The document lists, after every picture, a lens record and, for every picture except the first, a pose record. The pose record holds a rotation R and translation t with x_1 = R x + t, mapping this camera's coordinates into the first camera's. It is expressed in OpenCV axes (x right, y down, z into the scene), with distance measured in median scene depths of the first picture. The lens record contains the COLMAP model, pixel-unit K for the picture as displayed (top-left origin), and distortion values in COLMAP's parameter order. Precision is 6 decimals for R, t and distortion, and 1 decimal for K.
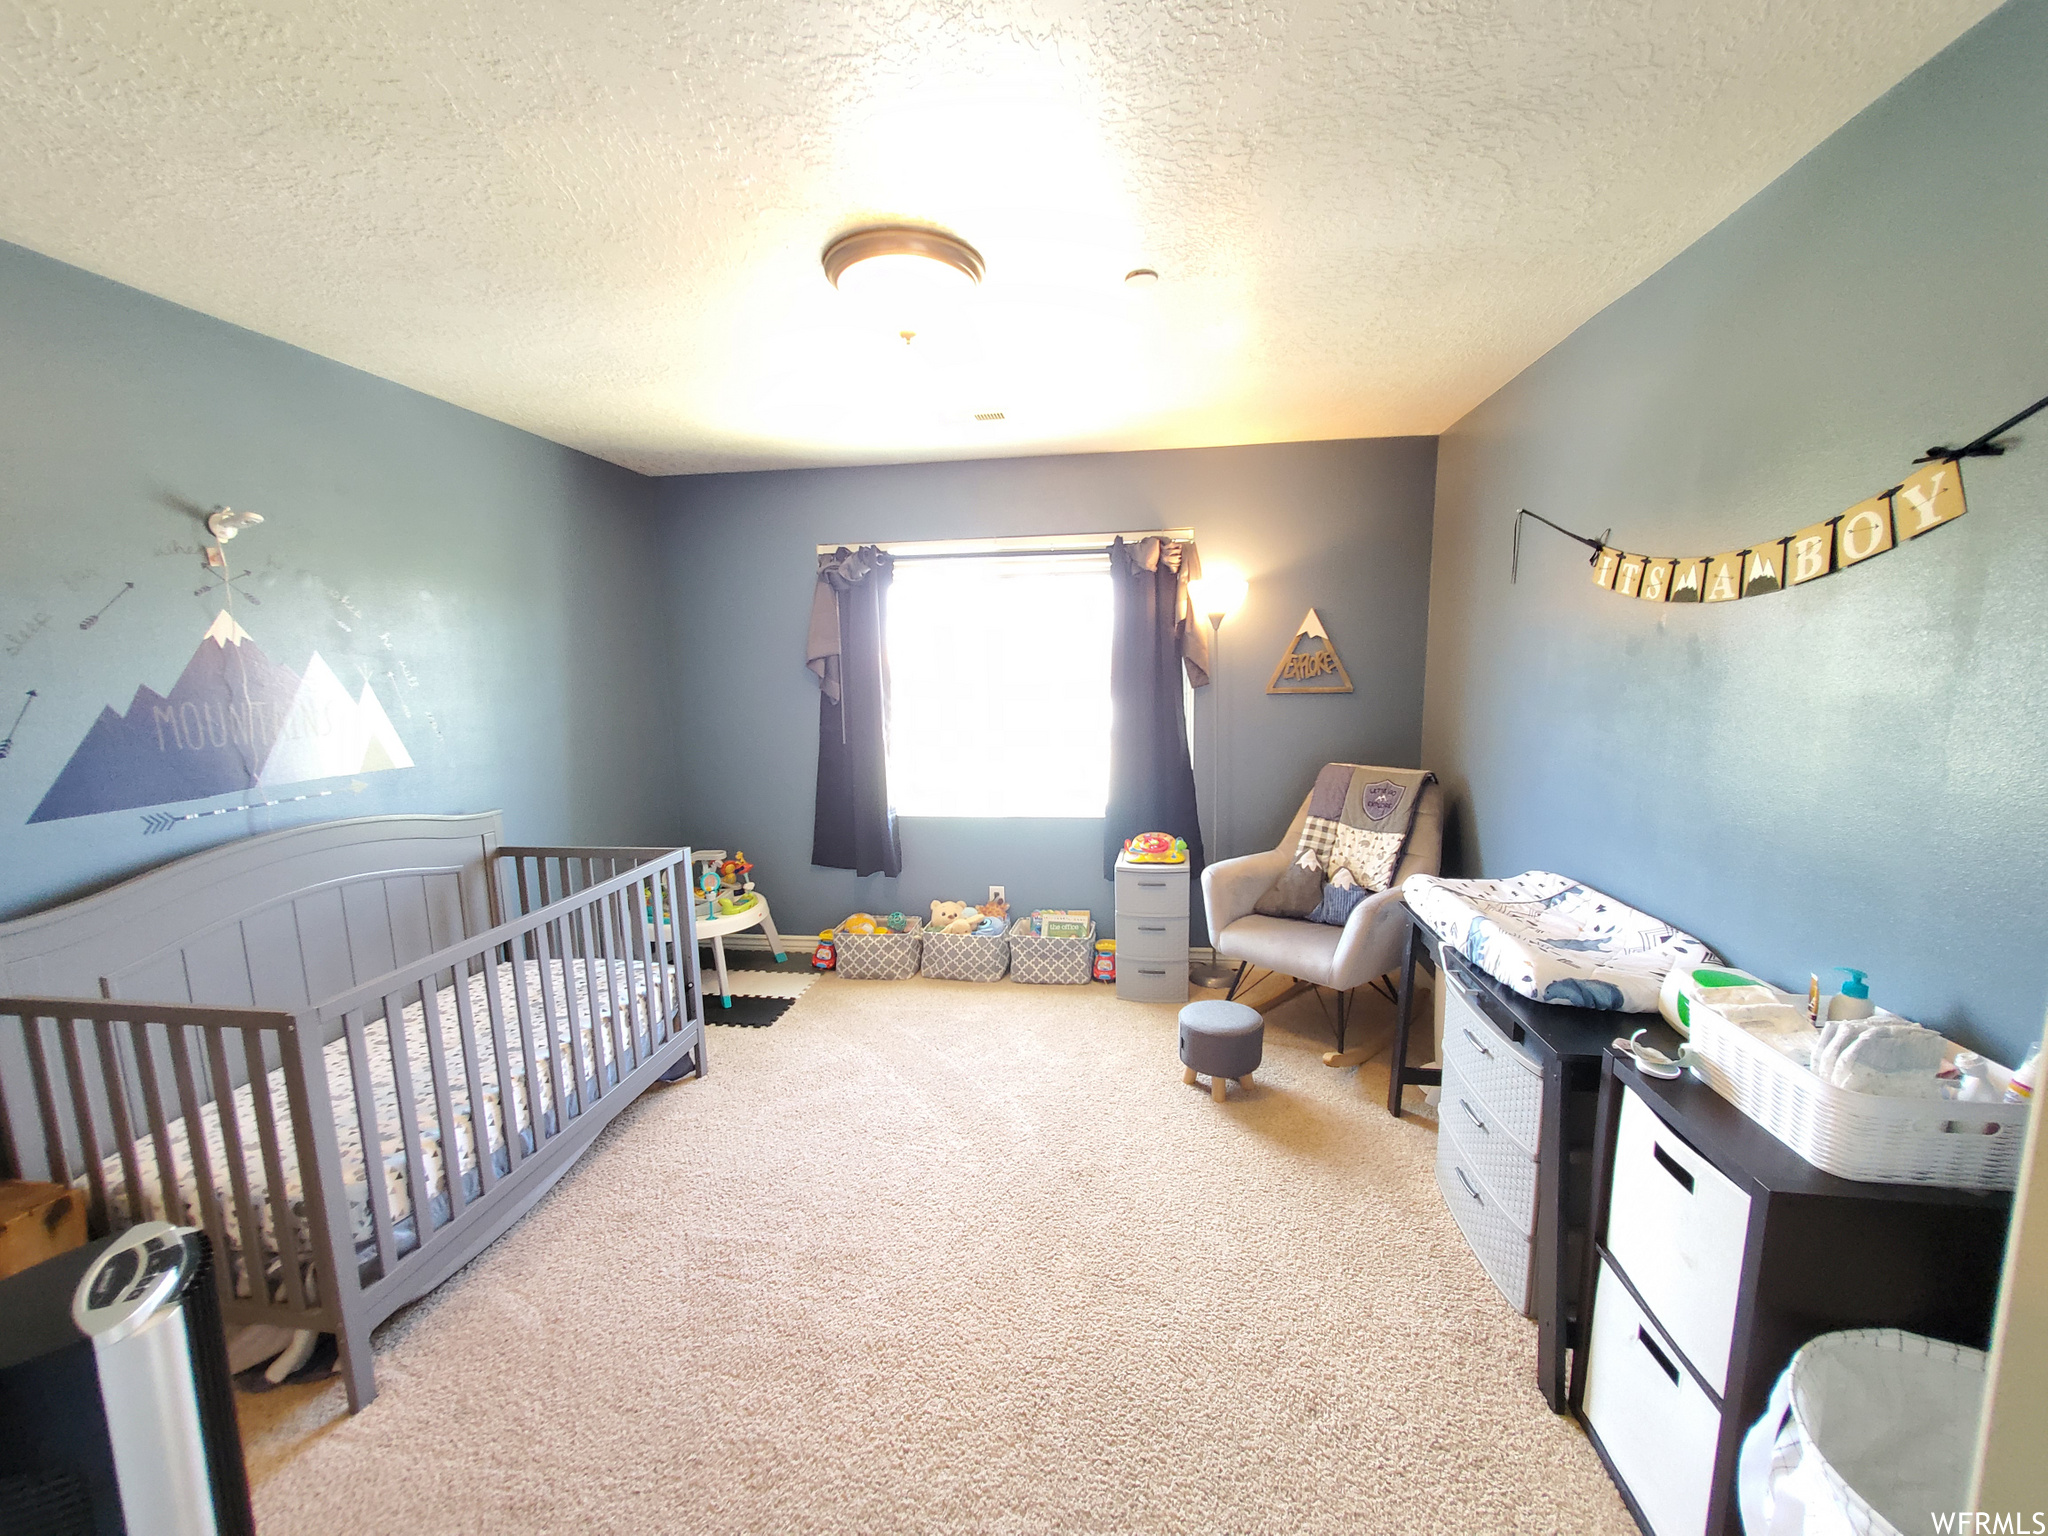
lens RADIAL K [[818.0, 0, 1030.2], [0, 818.0, 772.4], [0, 0, 1]] dist [0.002856, 0.000796]
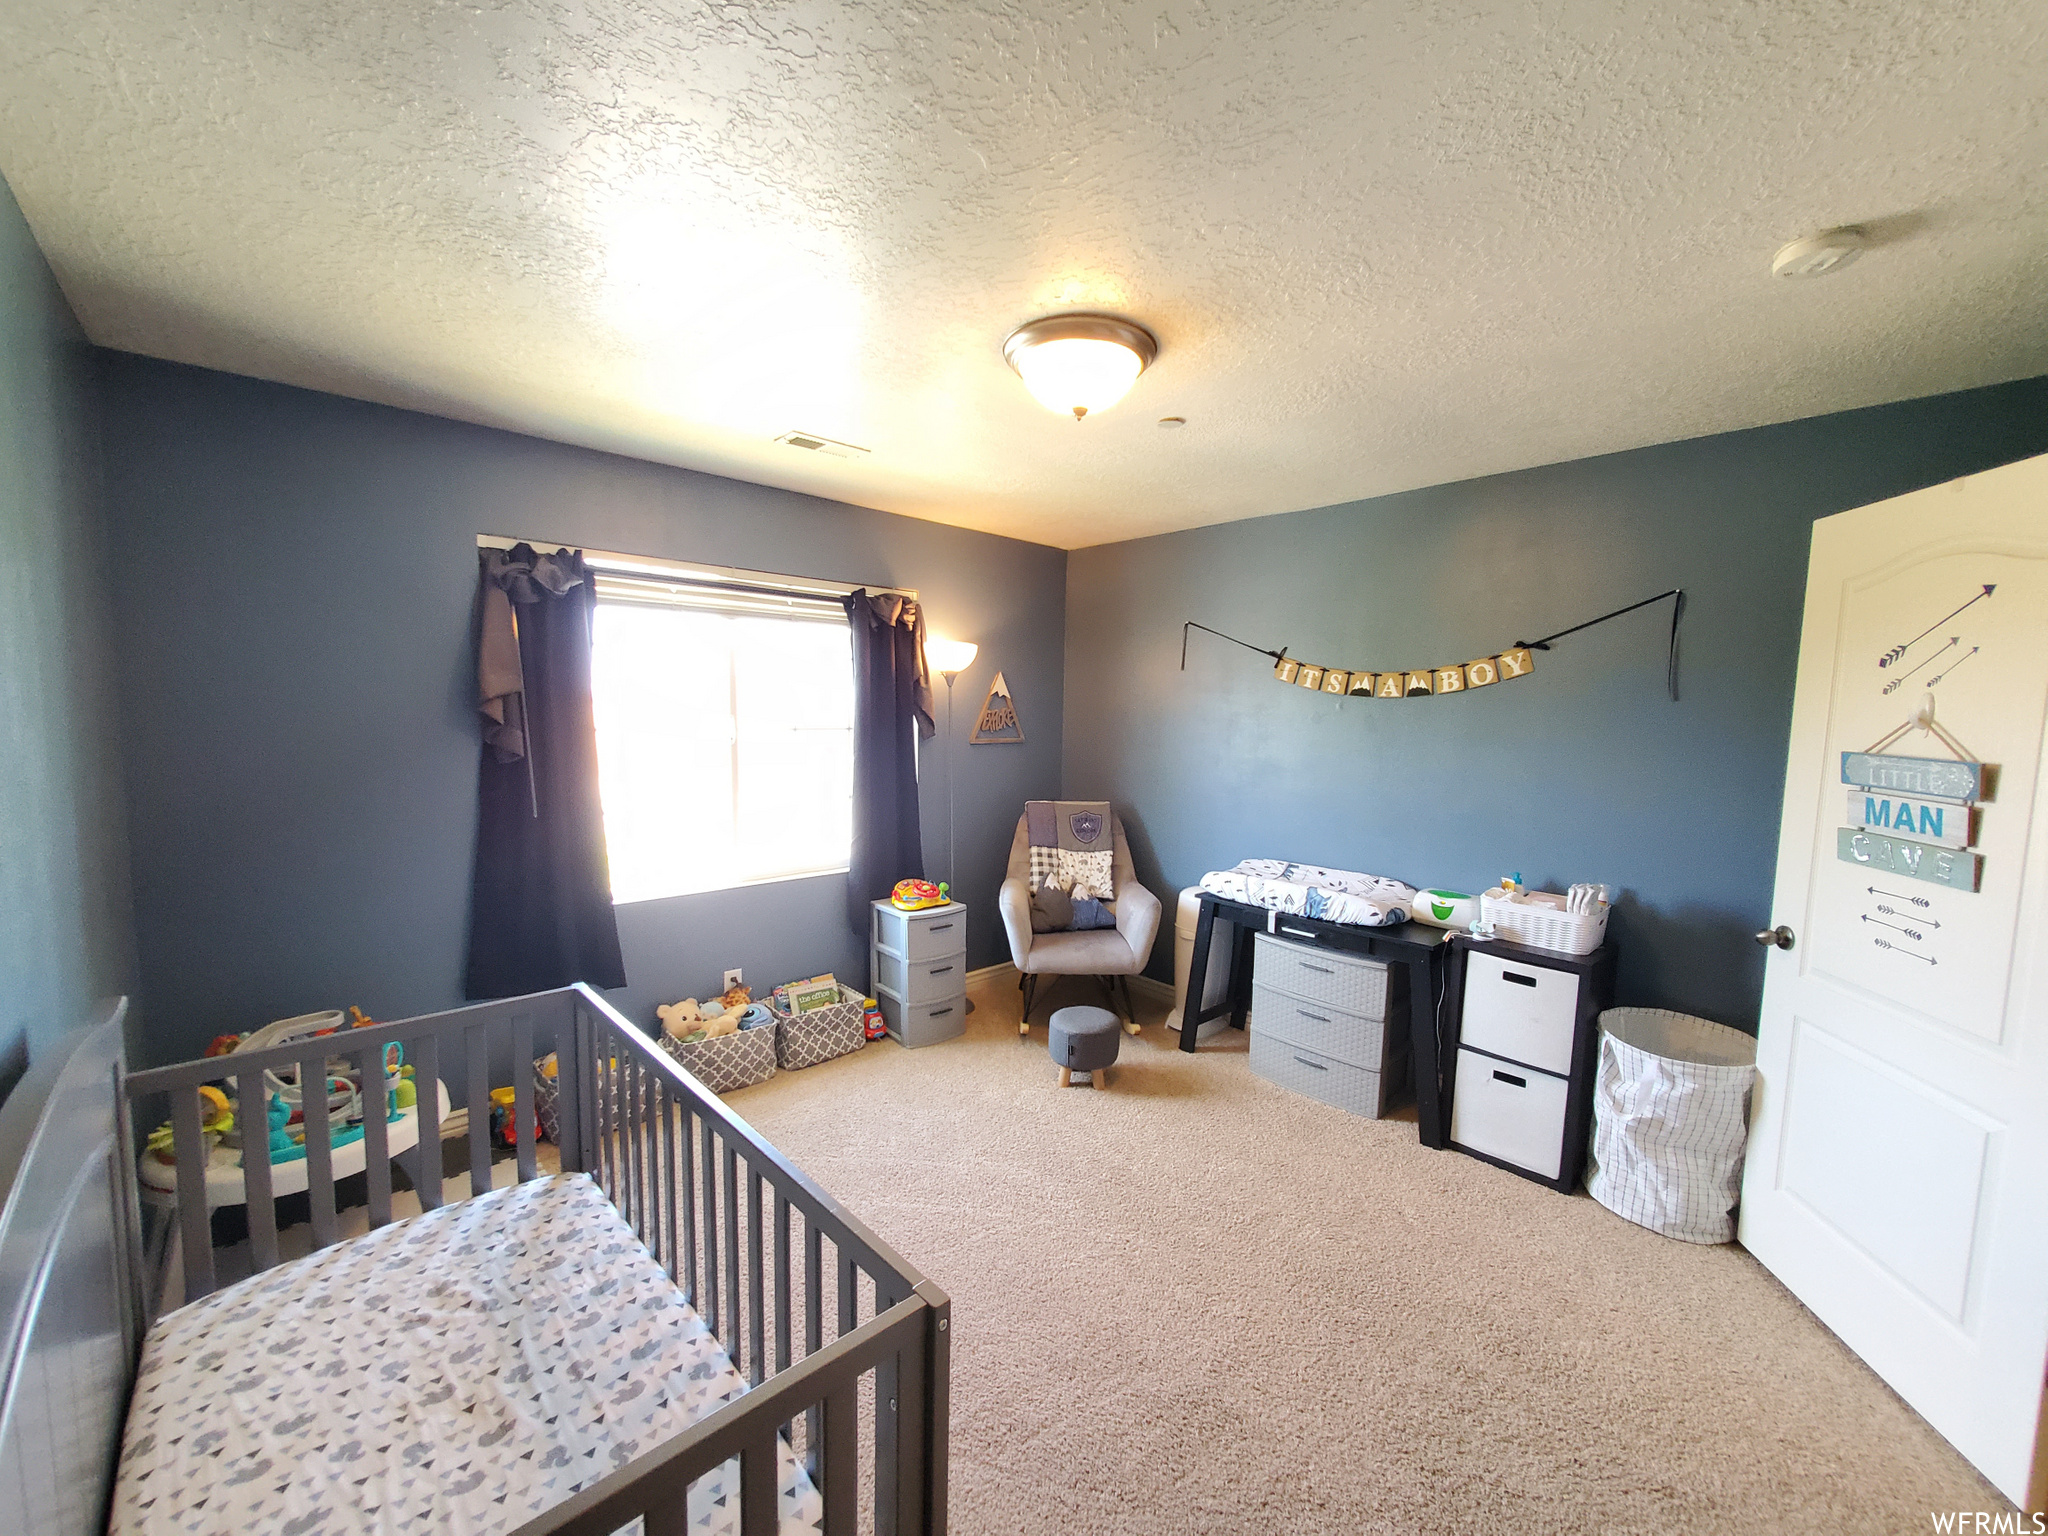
lens RADIAL K [[818.0, 0, 1030.1], [0, 818.0, 780.4], [0, 0, 1]] dist [0.002856, 0.000796]
pose [[0.622763, -0.039366, 0.781420, -0.603850], [0.074251, 0.997199, -0.008939, -0.033220], [-0.778879, 0.063588, 0.623942, 0.252323]]
